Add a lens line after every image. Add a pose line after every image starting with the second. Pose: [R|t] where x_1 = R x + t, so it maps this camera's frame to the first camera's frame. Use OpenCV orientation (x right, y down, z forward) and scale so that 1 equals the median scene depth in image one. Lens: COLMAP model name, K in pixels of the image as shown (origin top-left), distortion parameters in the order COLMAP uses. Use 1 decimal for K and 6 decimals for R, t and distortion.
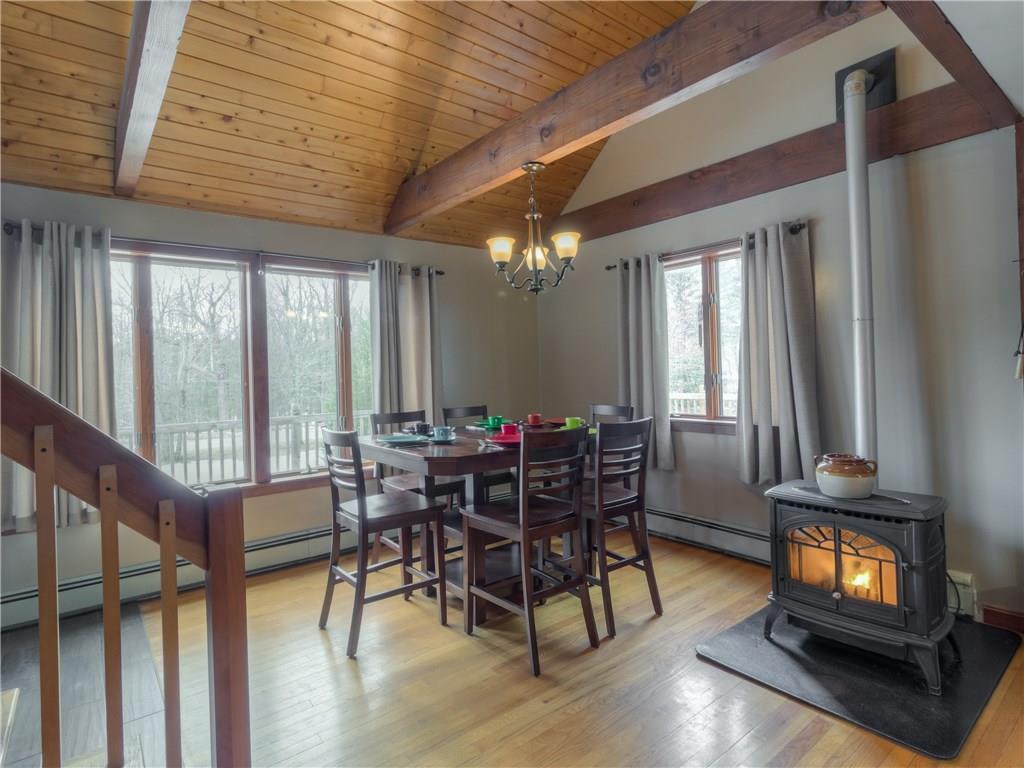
lens RADIAL K [[522.4, 0, 509.9], [0, 522.4, 383.0], [0, 0, 1]] dist [-0.000576, 0.000554]
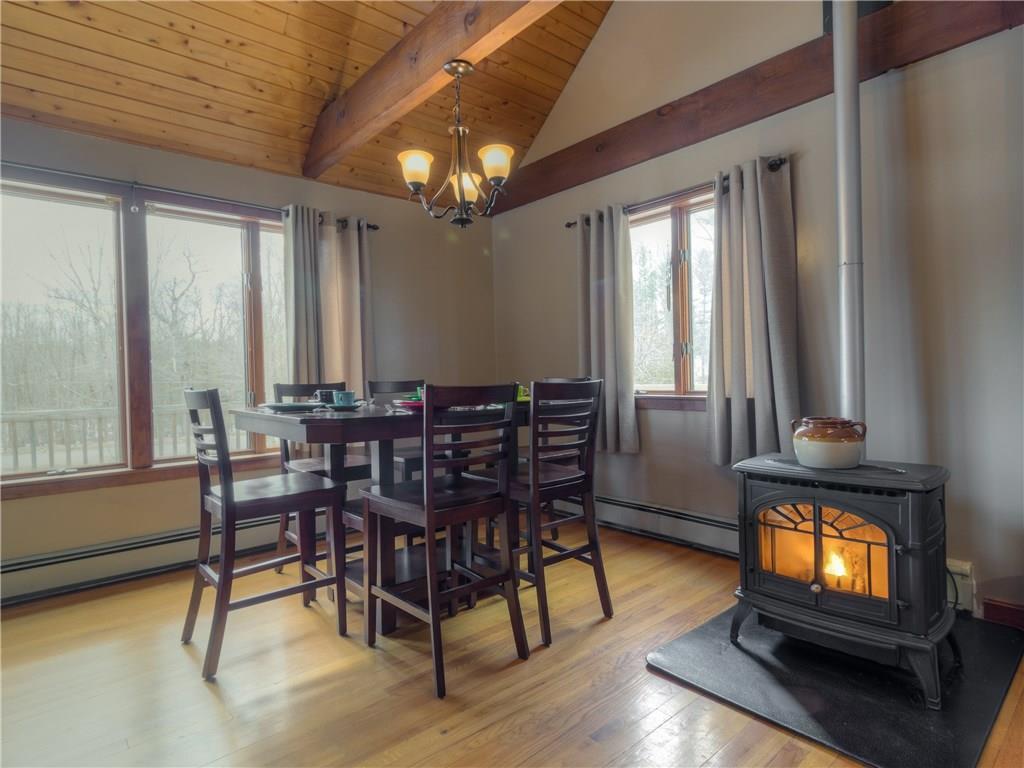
lens RADIAL K [[561.7, 0, 512.0], [0, 561.7, 384.0], [0, 0, 1]] dist [0.001931, -0.000232]
pose [[0.998413, 0.003479, 0.056214, 0.082641], [-0.004291, 0.999888, 0.014321, 0.062369], [-0.056158, -0.014539, 0.998316, 0.126554]]
